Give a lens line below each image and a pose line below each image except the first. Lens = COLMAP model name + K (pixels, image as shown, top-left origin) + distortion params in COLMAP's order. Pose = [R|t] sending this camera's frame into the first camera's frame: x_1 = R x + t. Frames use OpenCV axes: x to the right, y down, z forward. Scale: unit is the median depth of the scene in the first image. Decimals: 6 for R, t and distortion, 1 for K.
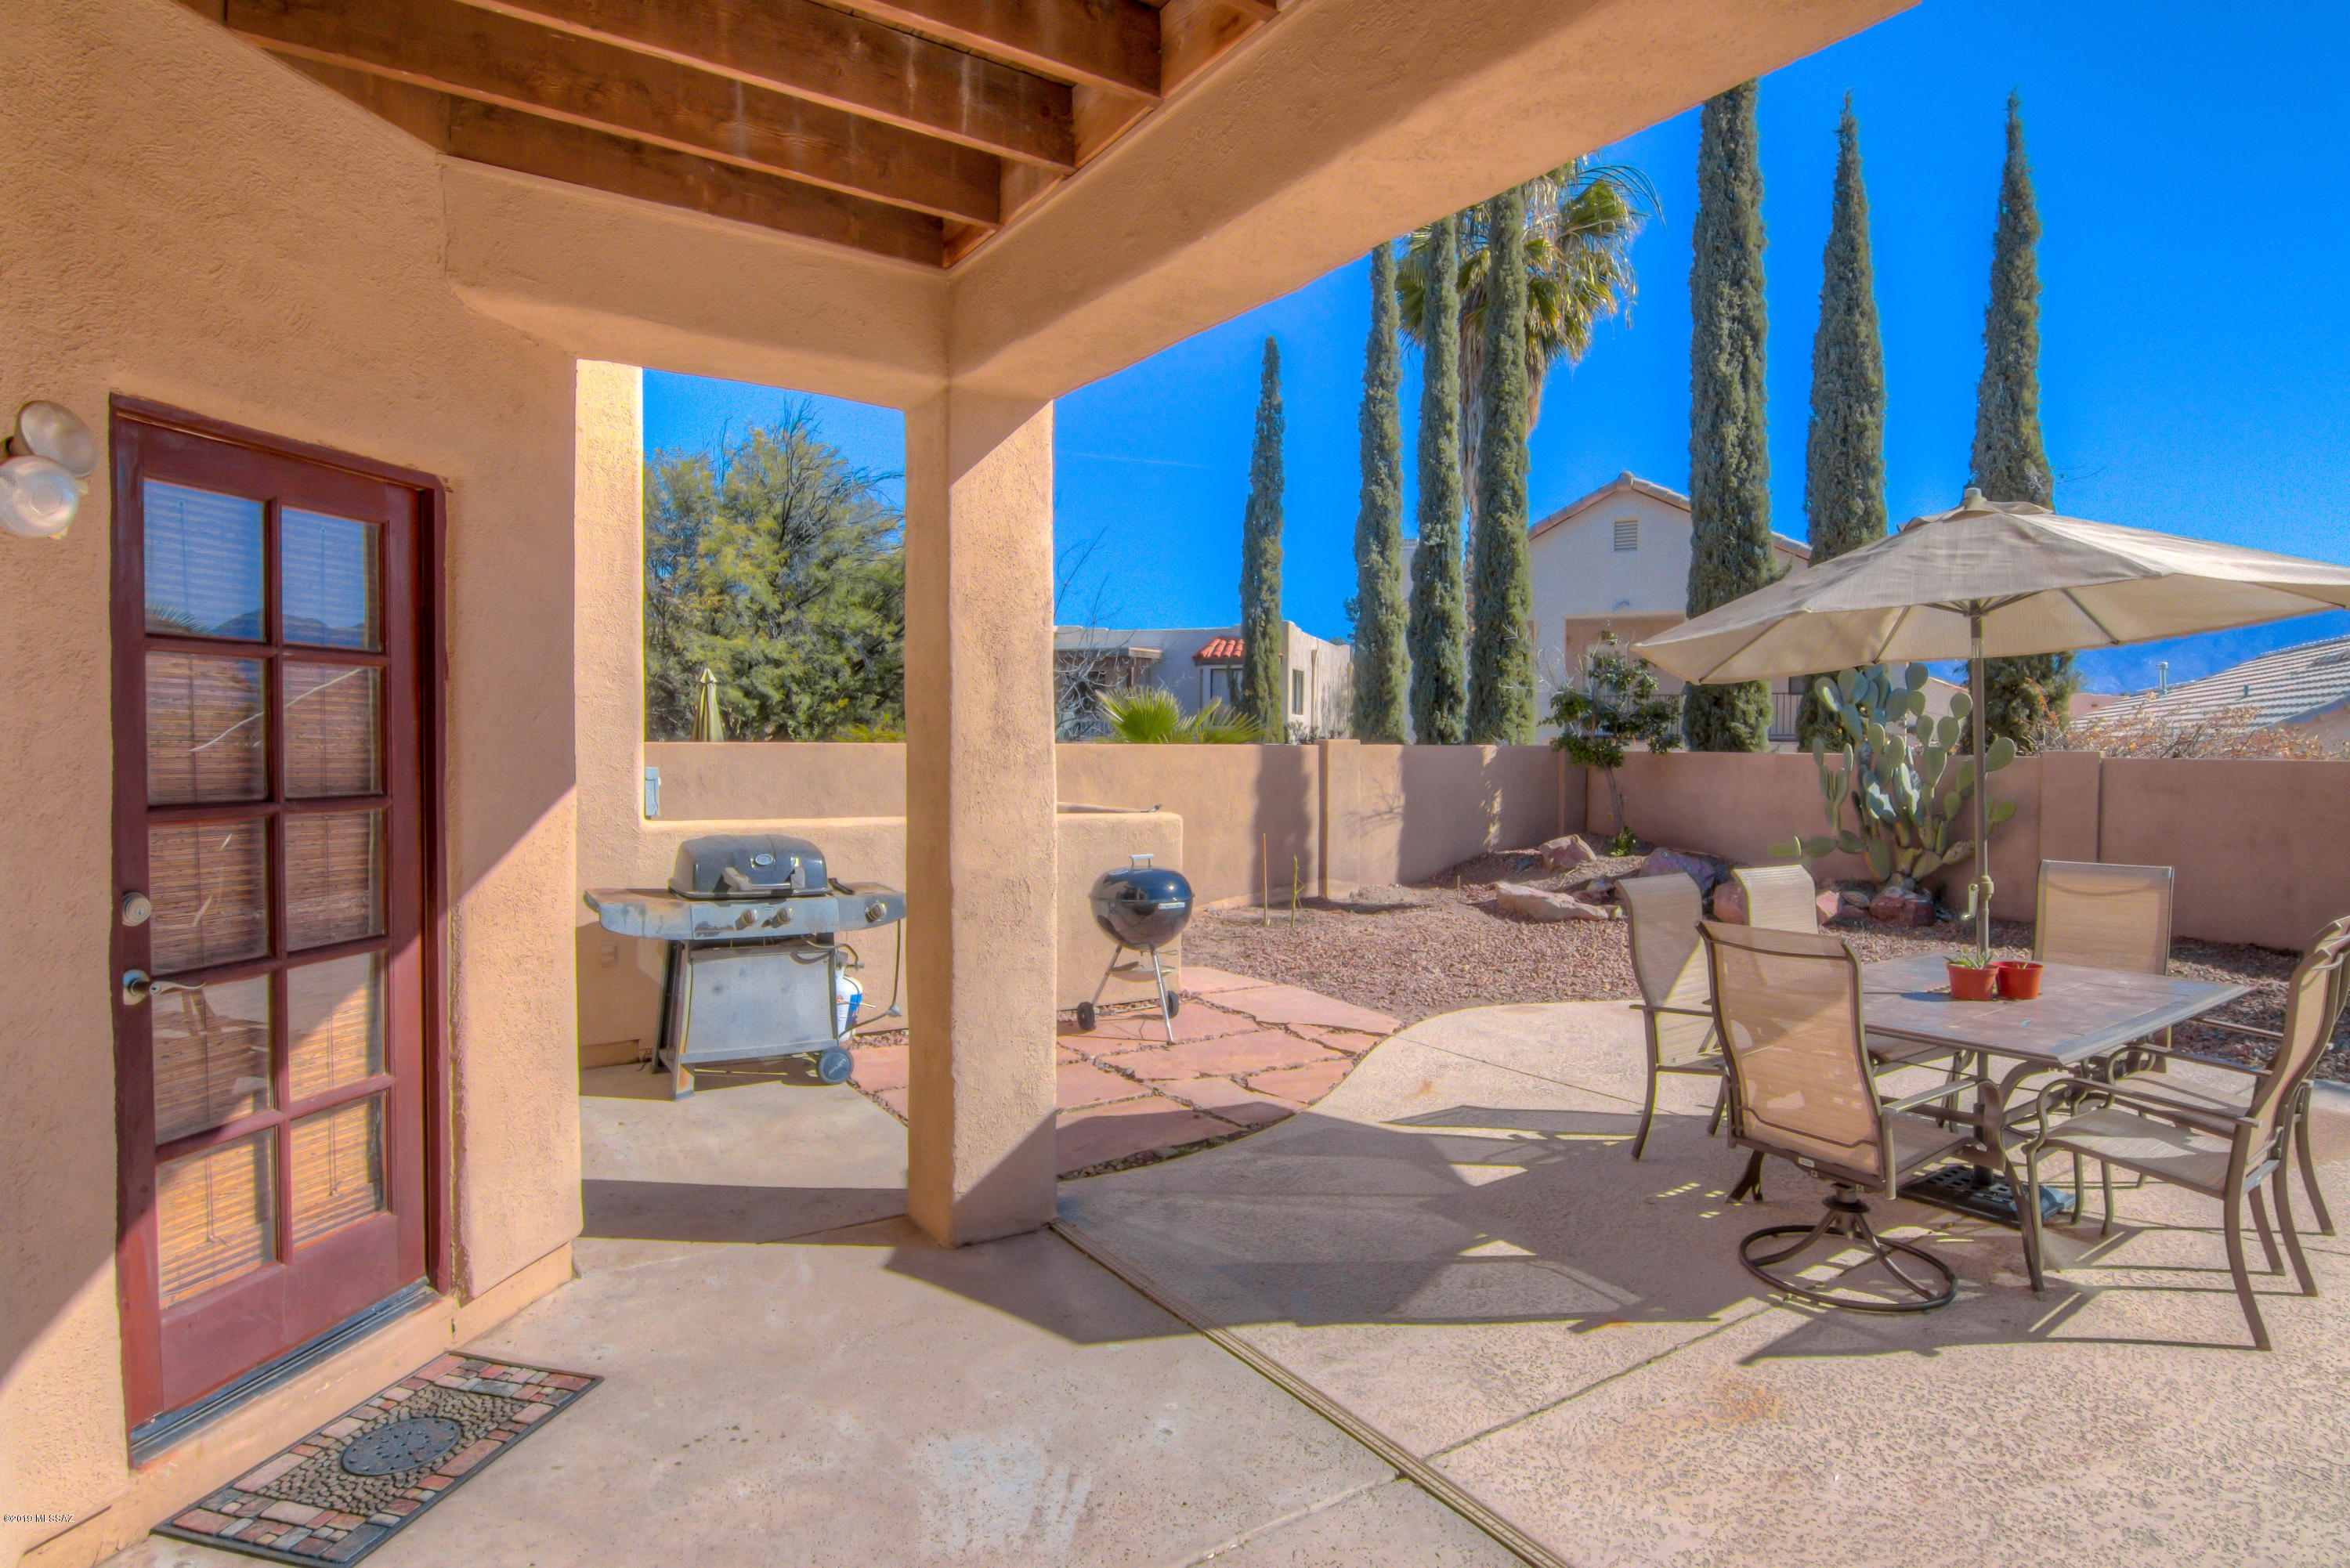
lens RADIAL K [[1291.1, 0, 1239.3], [0, 1291.1, 793.4], [0, 0, 1]] dist [-0.004411, -0.001820]
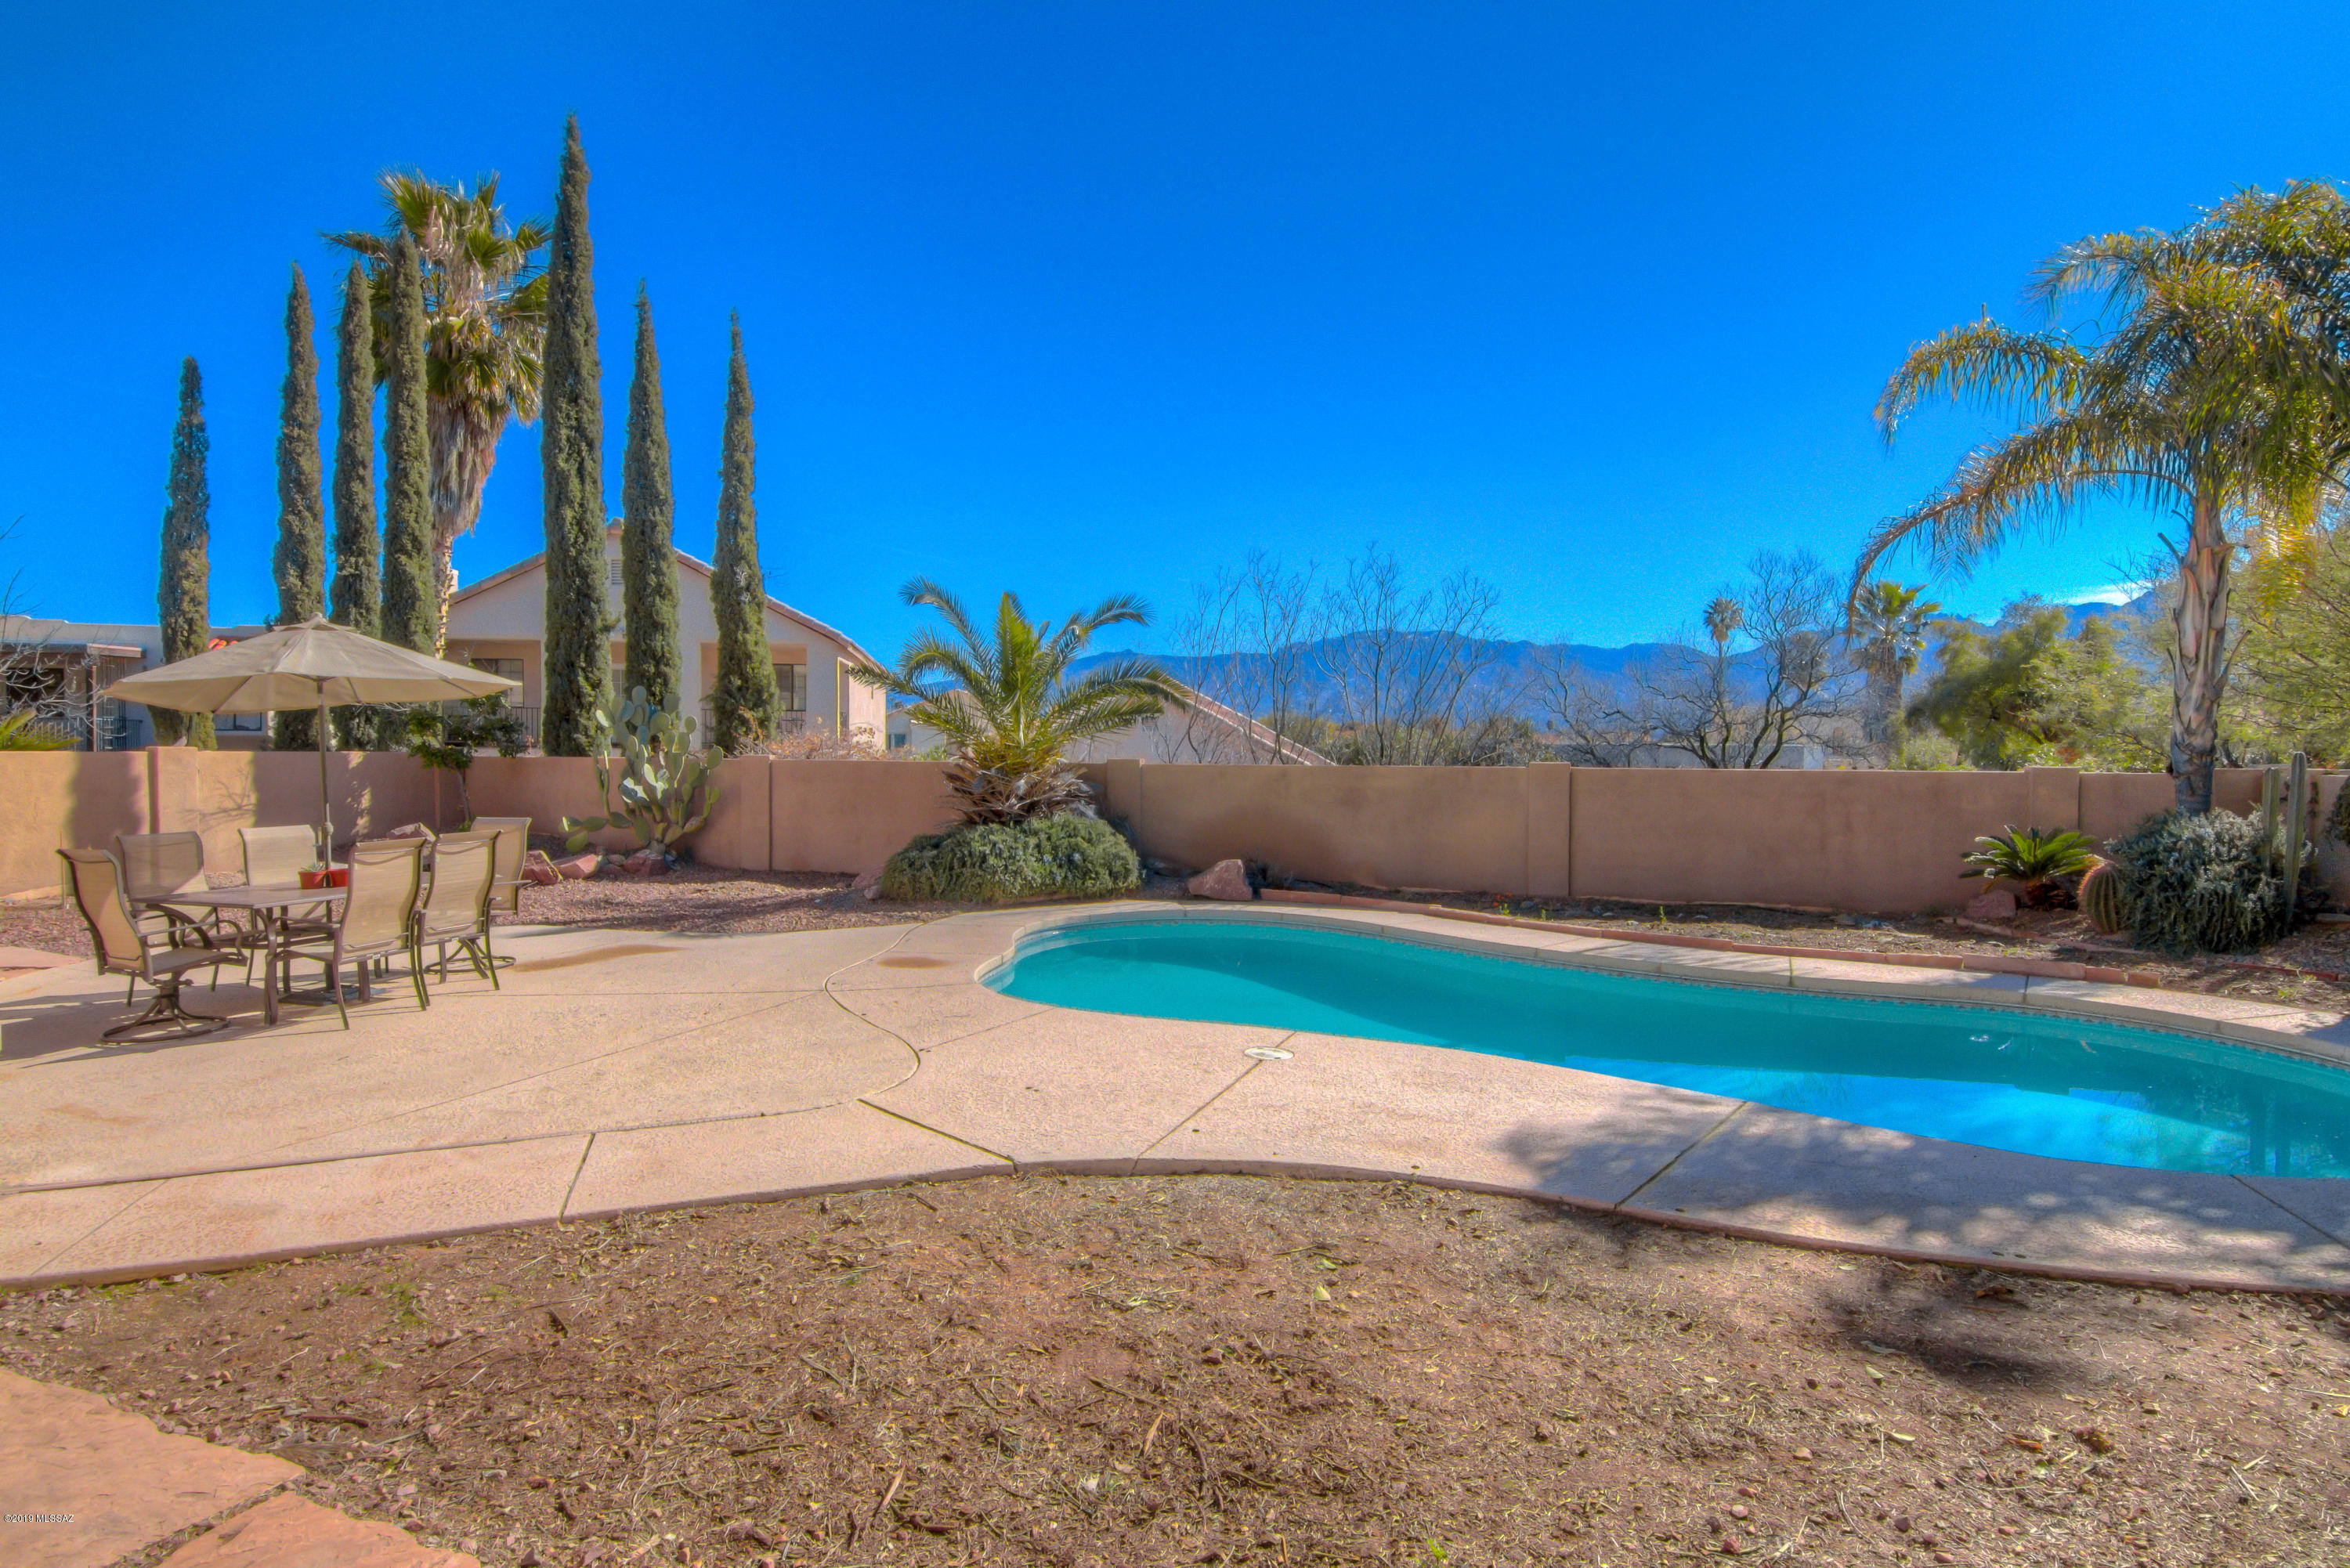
lens RADIAL K [[1198.3, 0, 1177.4], [0, 1198.3, 791.1], [0, 0, 1]] dist [-0.006602, -0.002091]
pose [[0.822682, -0.020381, 0.568136, 0.191685], [0.021270, 0.999761, 0.005065, 0.010154], [-0.568103, 0.007918, 0.822919, -0.355472]]
